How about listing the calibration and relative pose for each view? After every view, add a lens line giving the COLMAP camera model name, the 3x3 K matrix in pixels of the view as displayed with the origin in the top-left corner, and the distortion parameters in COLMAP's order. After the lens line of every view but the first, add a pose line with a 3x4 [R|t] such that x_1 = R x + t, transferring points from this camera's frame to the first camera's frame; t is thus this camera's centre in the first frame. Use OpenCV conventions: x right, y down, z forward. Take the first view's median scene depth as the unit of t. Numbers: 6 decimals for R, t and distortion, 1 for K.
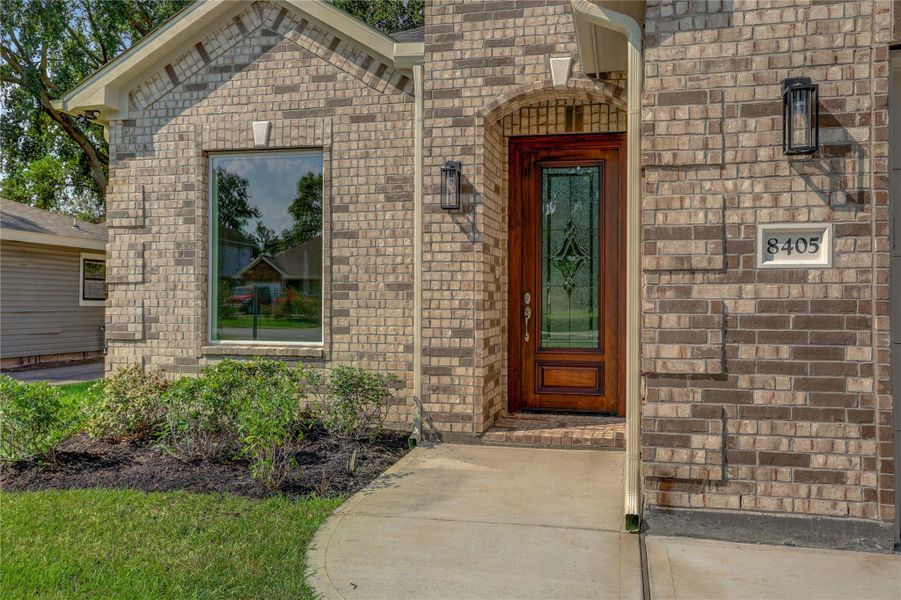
lens RADIAL K [[750.6, 0, 450.5], [0, 750.6, 300.0], [0, 0, 1]] dist [-0.005408, 0.007475]
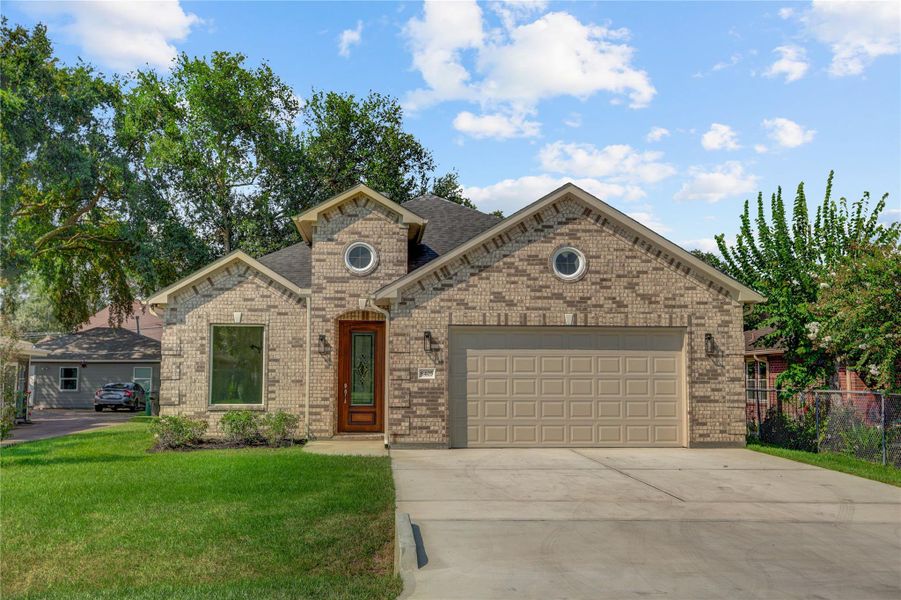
lens RADIAL K [[1037.2, 0, 450.5], [0, 1037.2, 300.0], [0, 0, 1]] dist [0.085481, 0.002773]
pose [[0.956981, 0.022678, 0.289263, -0.628448], [-0.000619, 0.997098, -0.076121, -0.026144], [-0.290150, 0.072667, 0.954218, -2.658025]]
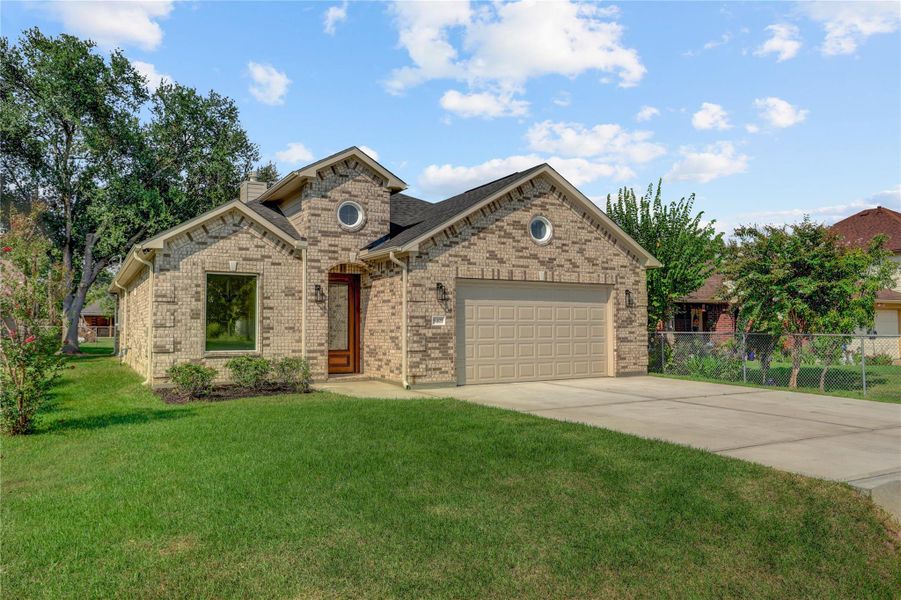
lens RADIAL K [[661.5, 0, 450.5], [0, 661.5, 300.0], [0, 0, 1]] dist [-0.006022, -0.000711]
pose [[0.735704, 0.023764, 0.676886, -1.321632], [0.003975, 0.999216, -0.039401, -0.024566], [-0.677292, 0.031678, 0.735032, -1.188200]]
